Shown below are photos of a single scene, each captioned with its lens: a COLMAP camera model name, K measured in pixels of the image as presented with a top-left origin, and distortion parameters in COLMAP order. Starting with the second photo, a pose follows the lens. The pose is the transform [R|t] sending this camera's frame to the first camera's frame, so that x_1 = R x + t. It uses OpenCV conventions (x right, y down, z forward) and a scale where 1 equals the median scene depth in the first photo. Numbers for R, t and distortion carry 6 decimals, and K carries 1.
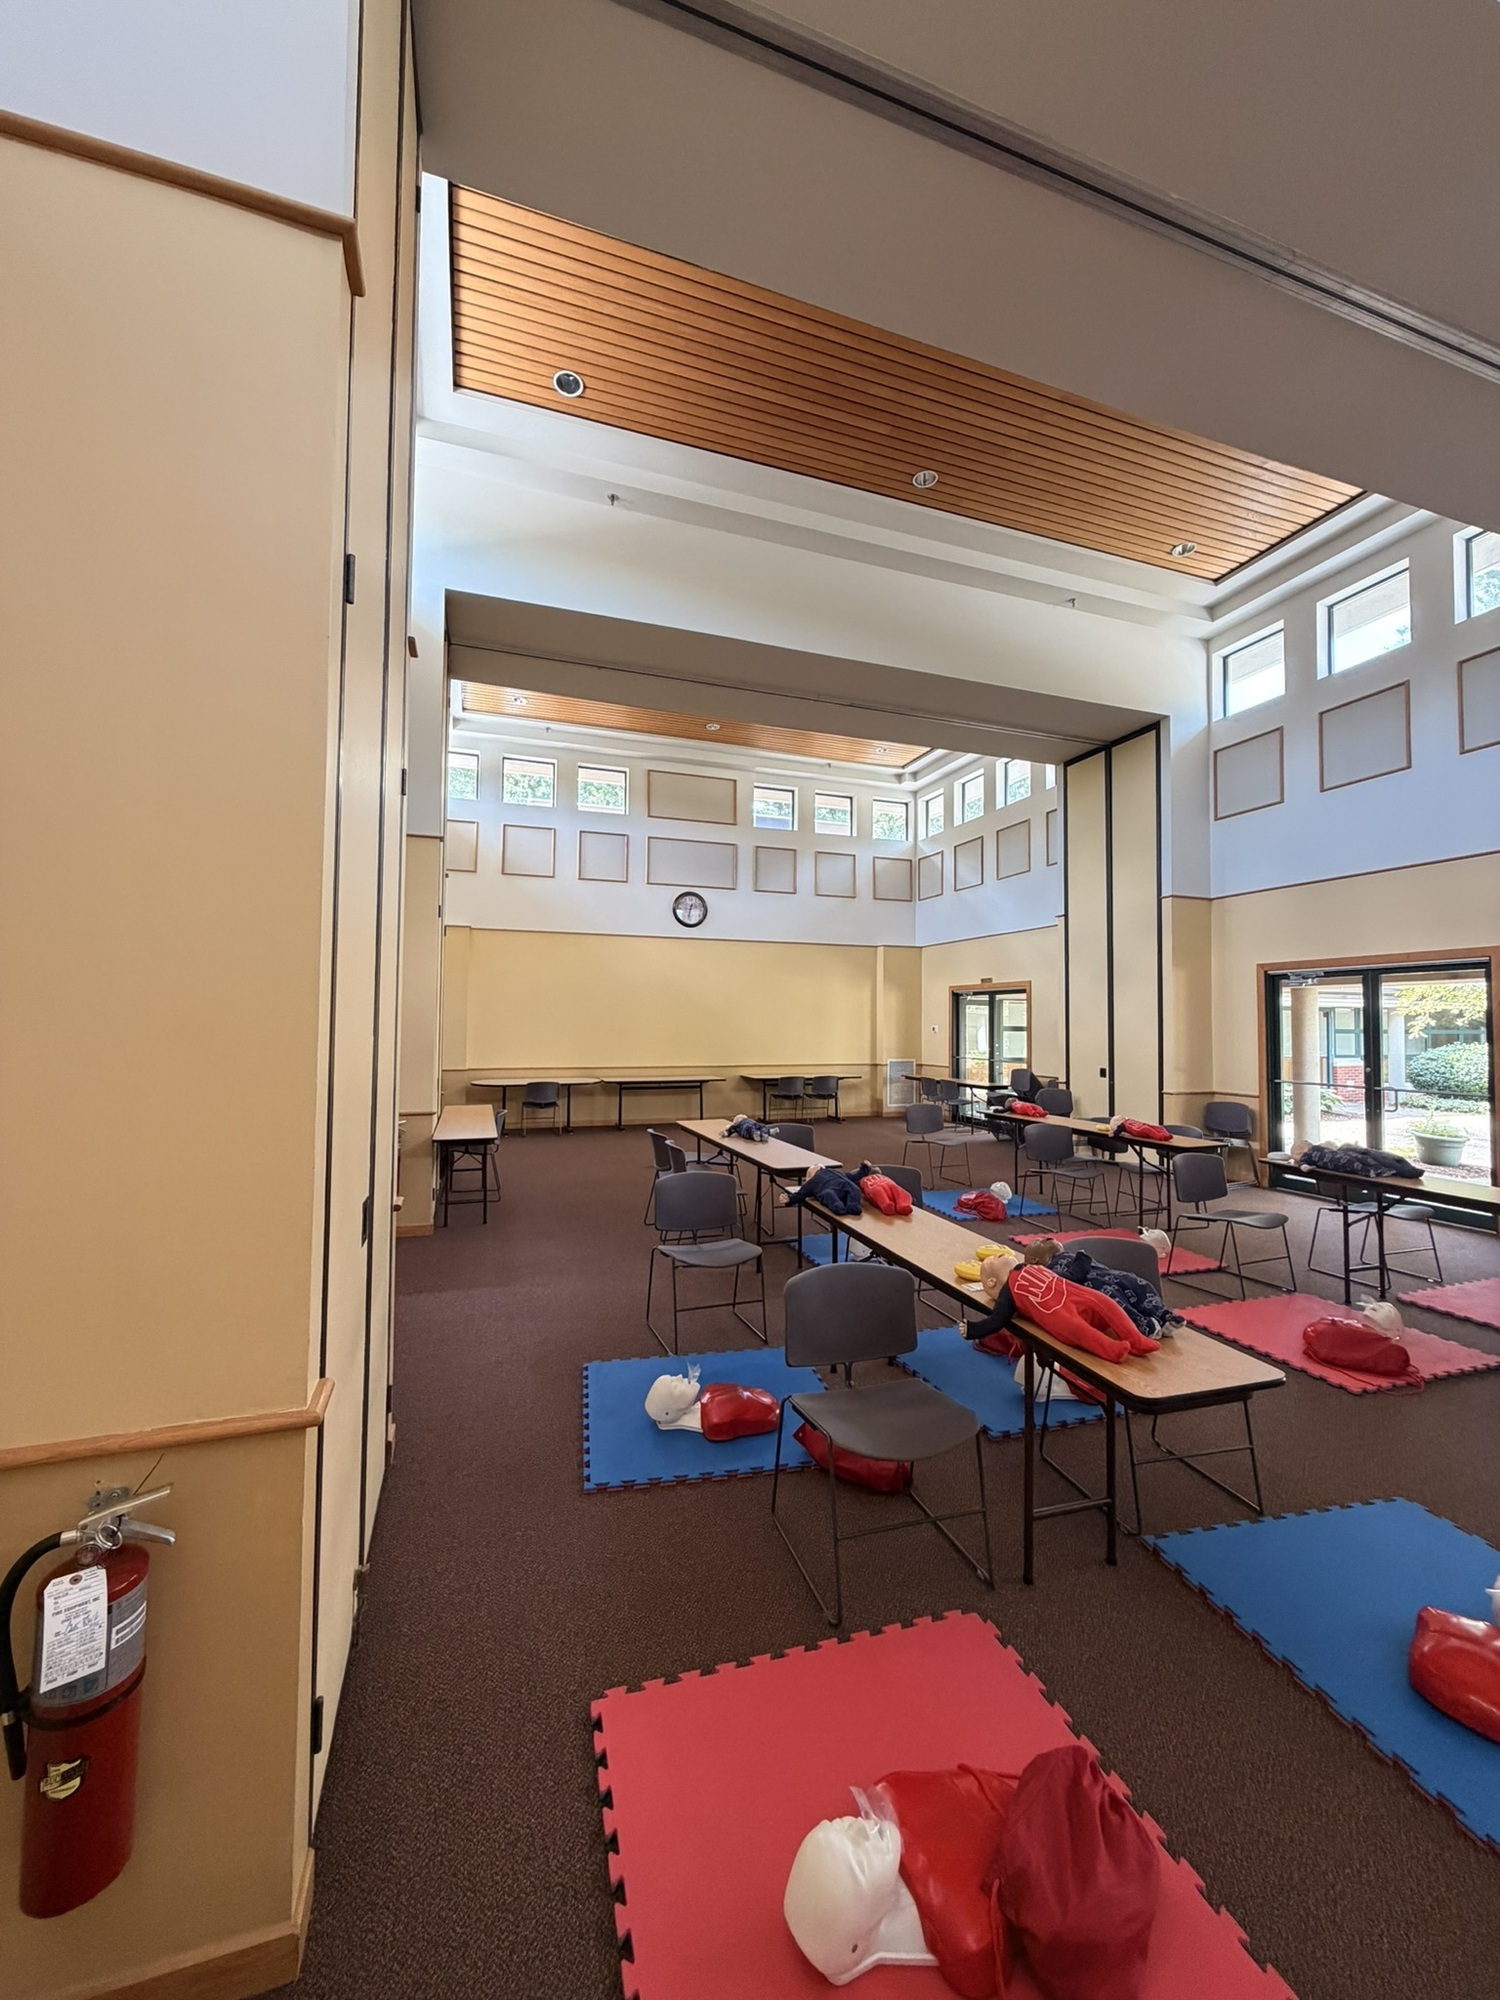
lens RADIAL K [[800.8, 0, 754.1], [0, 800.8, 1001.9], [0, 0, 1]] dist [0.003525, 0.000712]
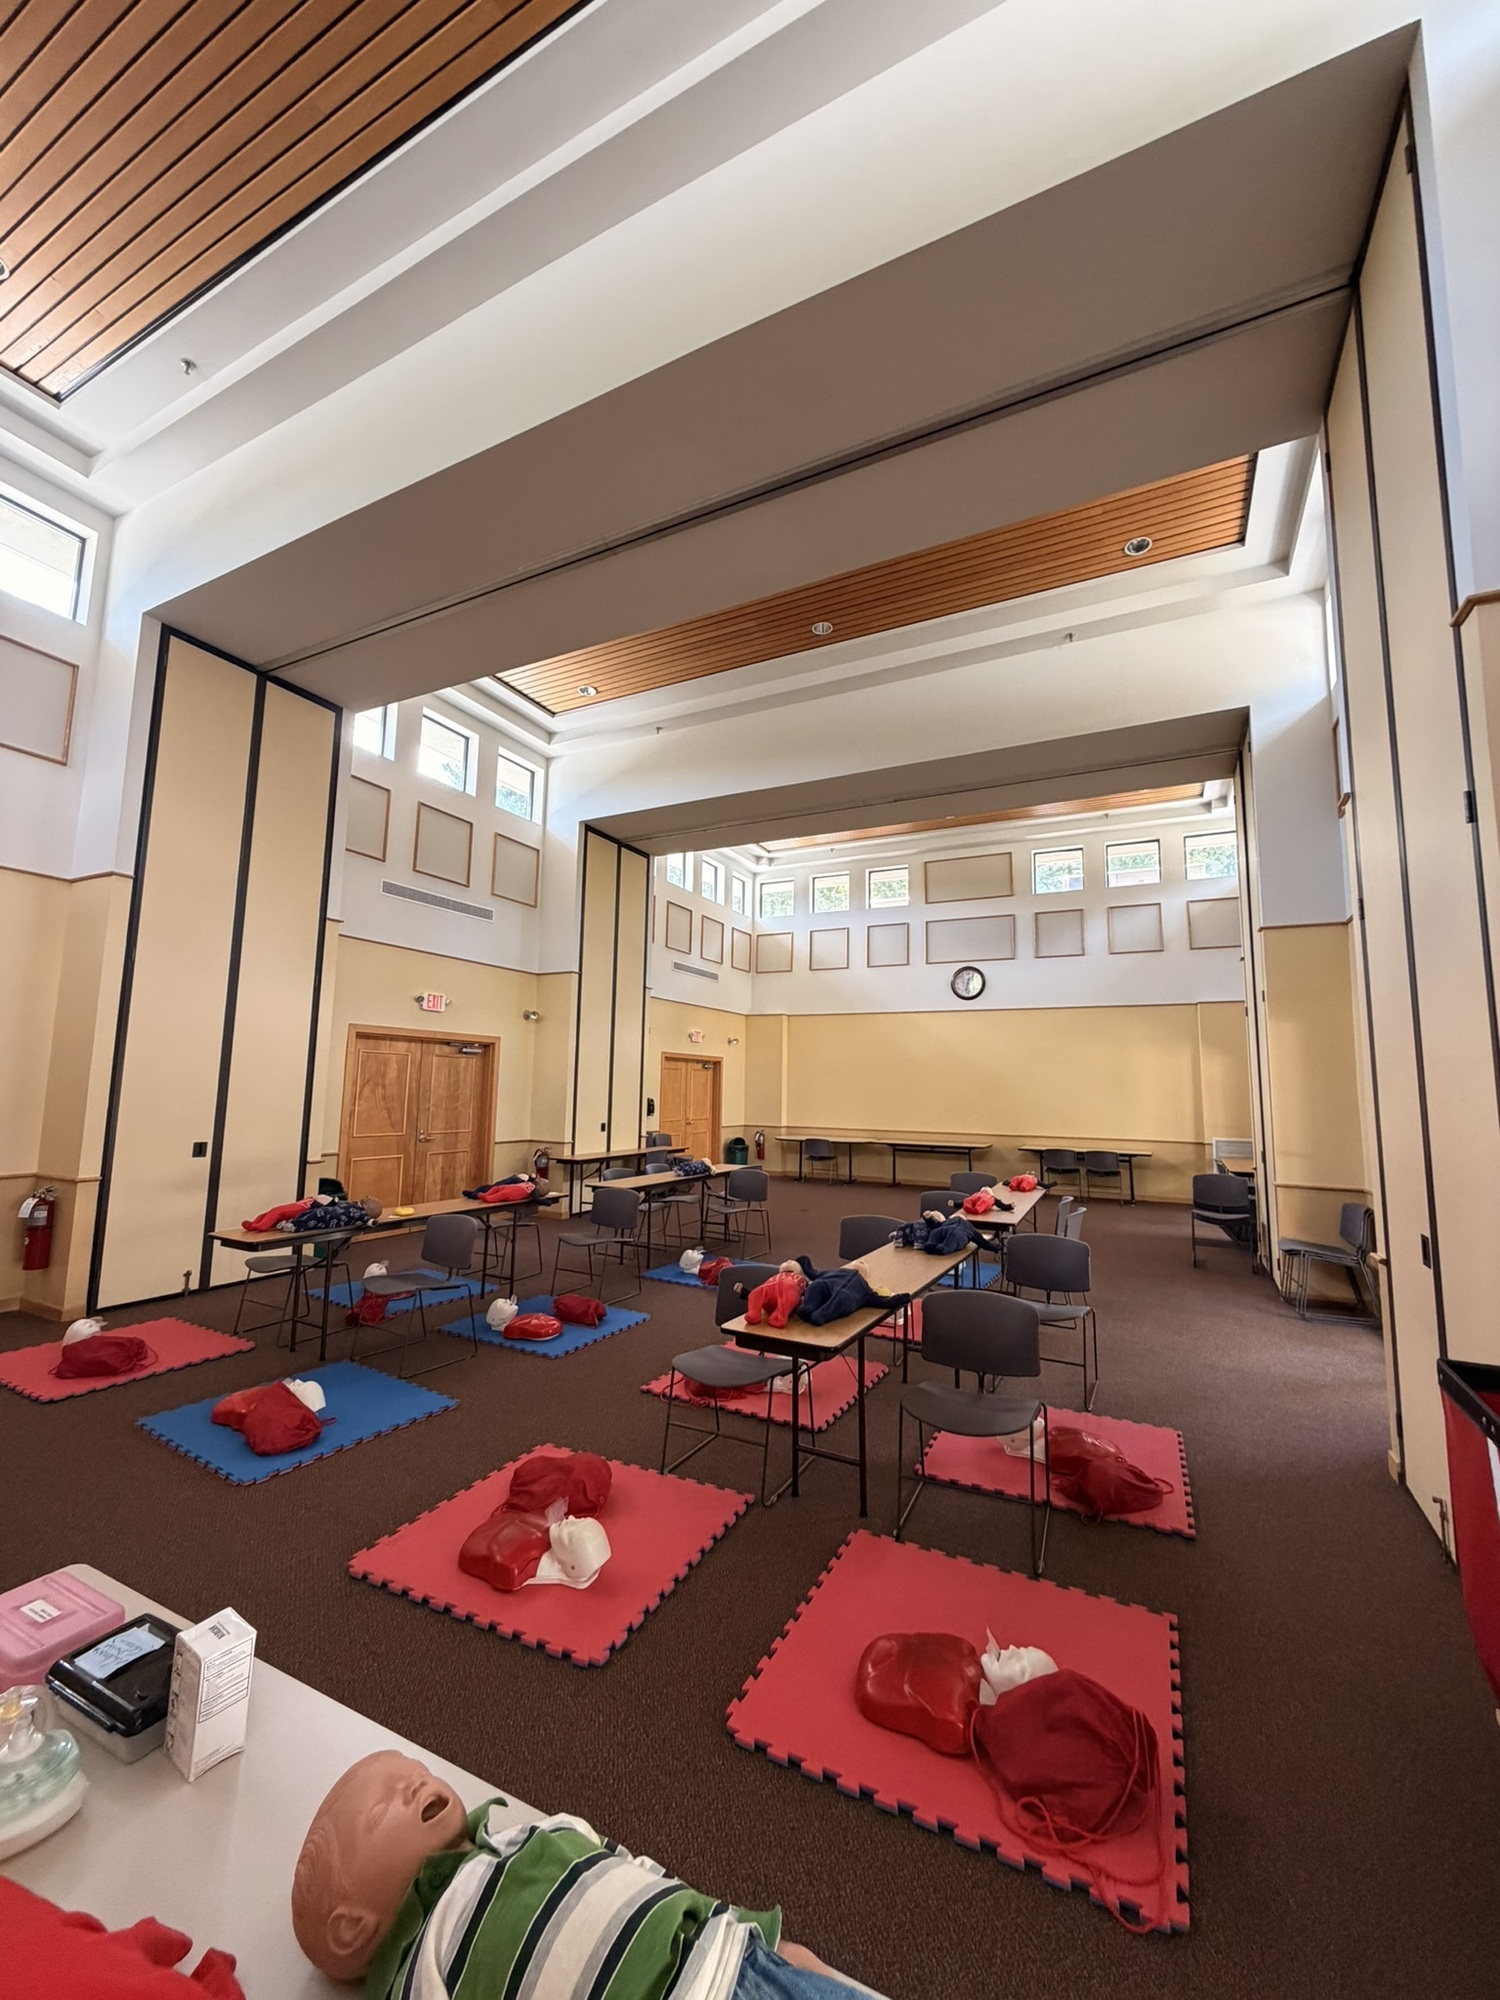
lens RADIAL K [[800.8, 0, 746.2], [0, 800.8, 993.4], [0, 0, 1]] dist [0.003525, 0.000712]
pose [[0.682724, -0.081110, -0.726160, 0.492111], [0.005935, 0.994402, -0.105492, 0.007852], [0.730652, 0.067712, 0.679384, 0.073342]]
